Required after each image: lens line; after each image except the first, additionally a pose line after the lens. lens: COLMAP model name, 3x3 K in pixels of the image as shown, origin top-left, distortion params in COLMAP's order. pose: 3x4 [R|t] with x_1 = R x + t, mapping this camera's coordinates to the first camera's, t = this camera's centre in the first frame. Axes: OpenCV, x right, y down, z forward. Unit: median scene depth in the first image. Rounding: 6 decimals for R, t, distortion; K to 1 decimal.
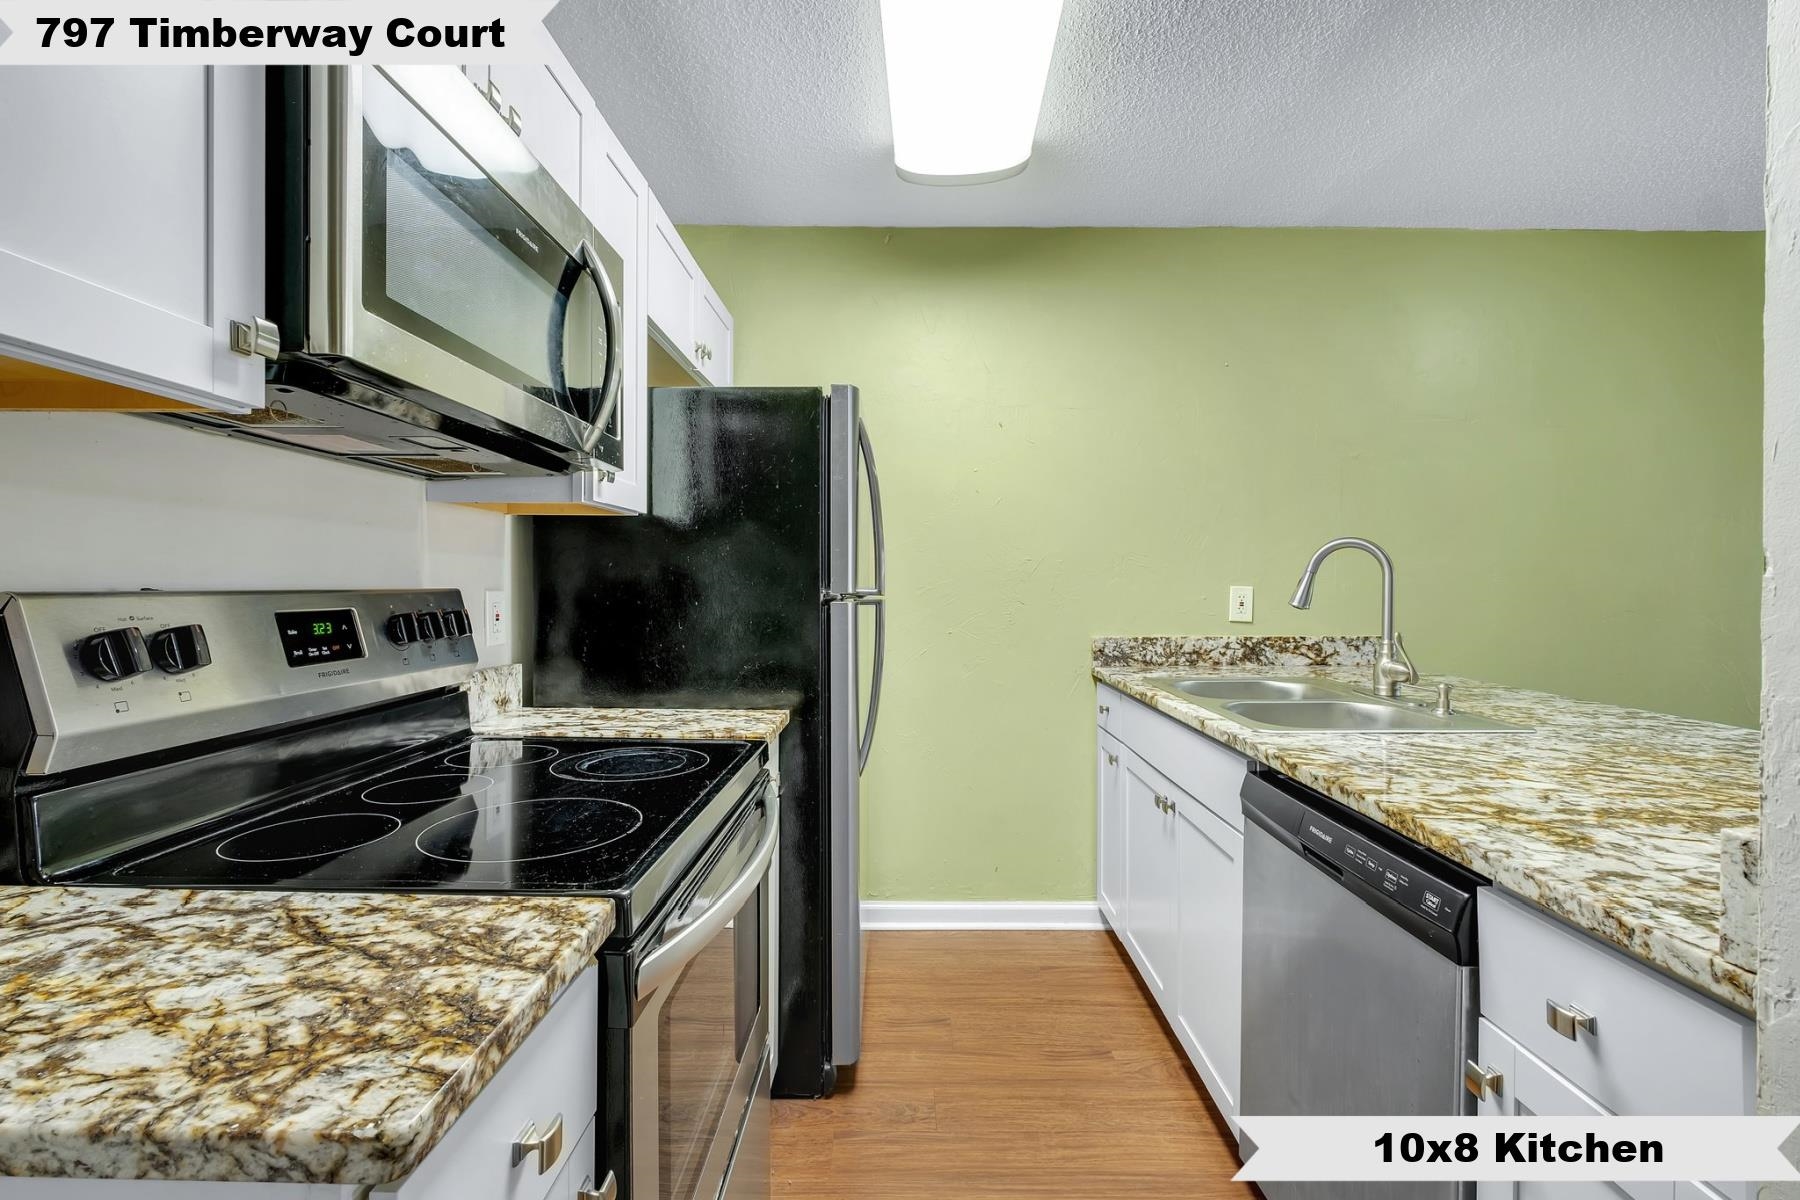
lens RADIAL K [[772.3, 0, 909.8], [0, 772.3, 573.2], [0, 0, 1]] dist [-0.011024, 0.000813]
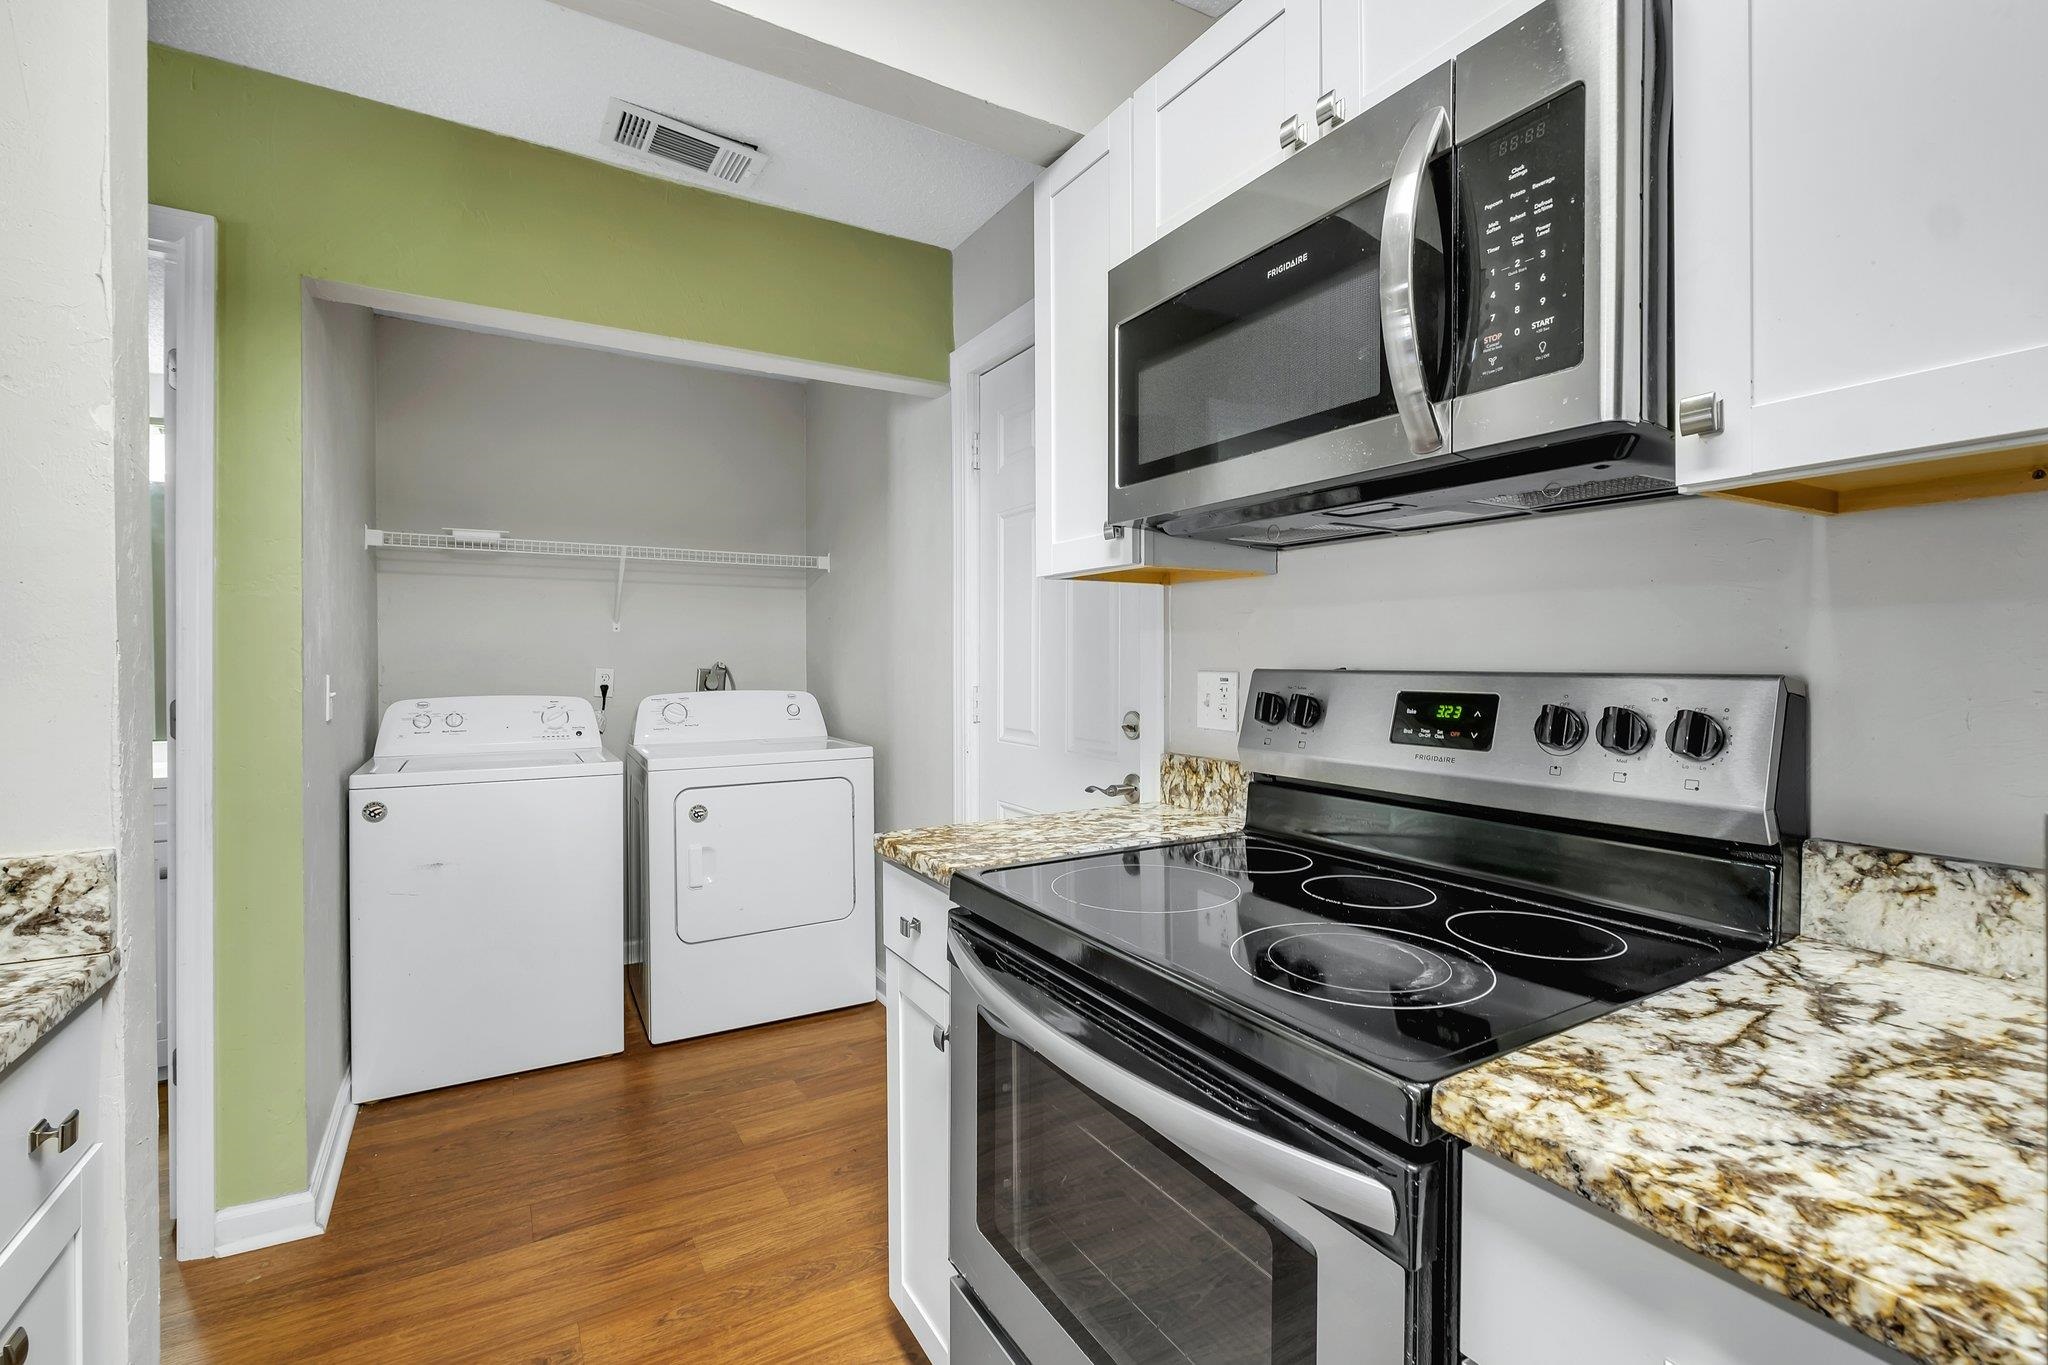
lens RADIAL K [[900.5, 0, 1015.2], [0, 900.5, 668.7], [0, 0, 1]] dist [-0.000646, 0.000027]
pose [[-0.862108, 0.002862, -0.506717, 0.187392], [0.006477, 0.999965, -0.005372, 0.015415], [0.506683, -0.007913, -0.862096, 1.224245]]
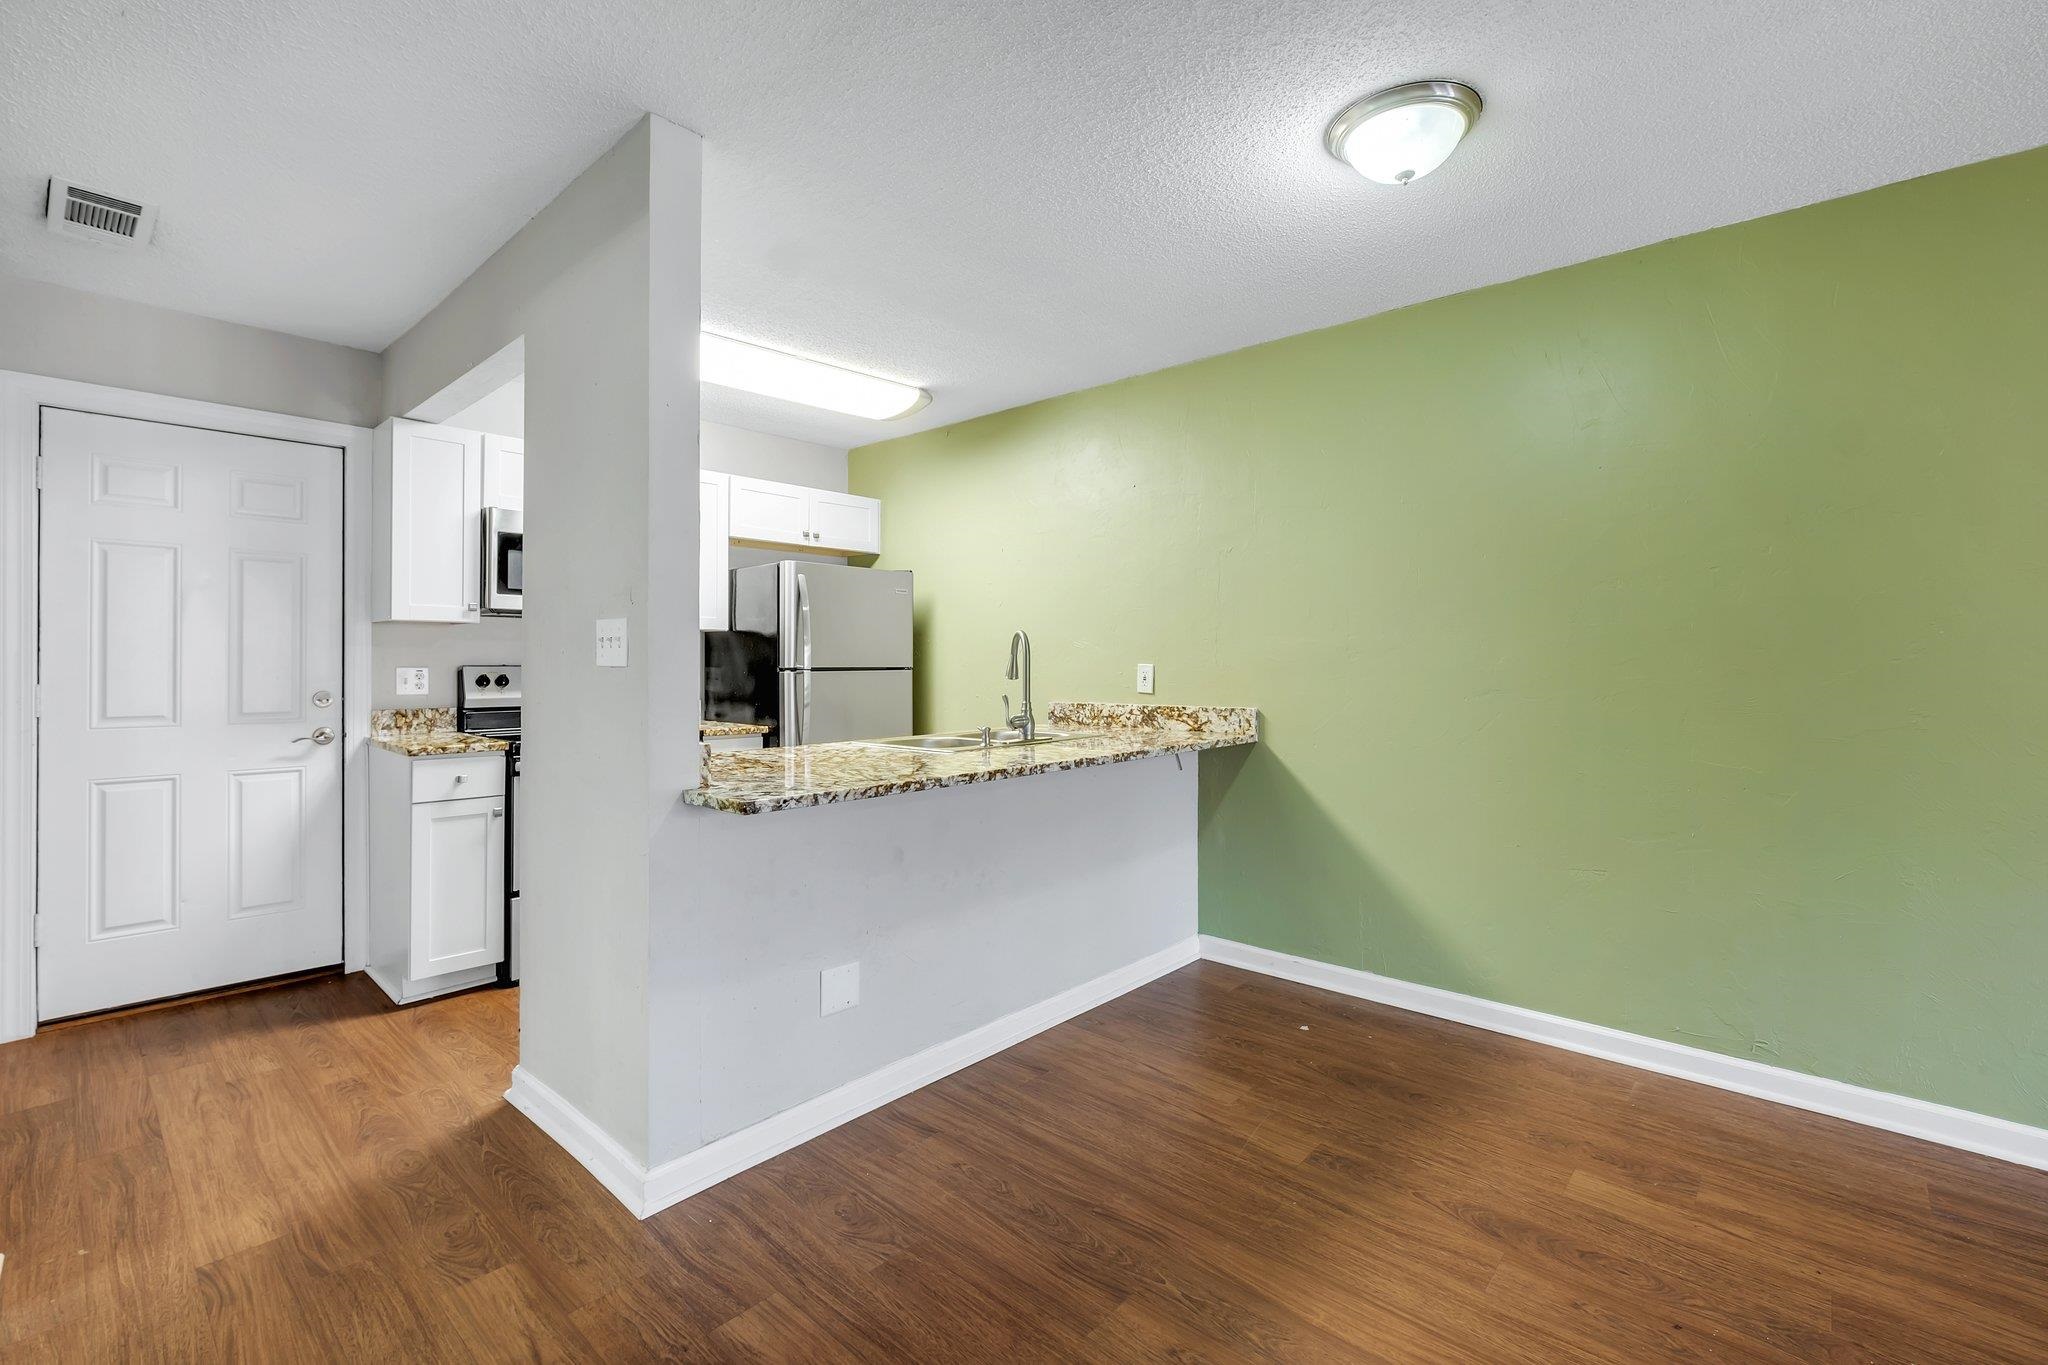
lens RADIAL K [[905.7, 0, 1036.2], [0, 905.7, 657.3], [0, 0, 1]] dist [-0.001778, -0.000365]
pose [[0.743899, -0.007911, -0.668246, 2.229556], [0.011652, 0.999931, 0.001133, 0.005029], [0.668191, -0.008629, 0.743940, -0.320488]]
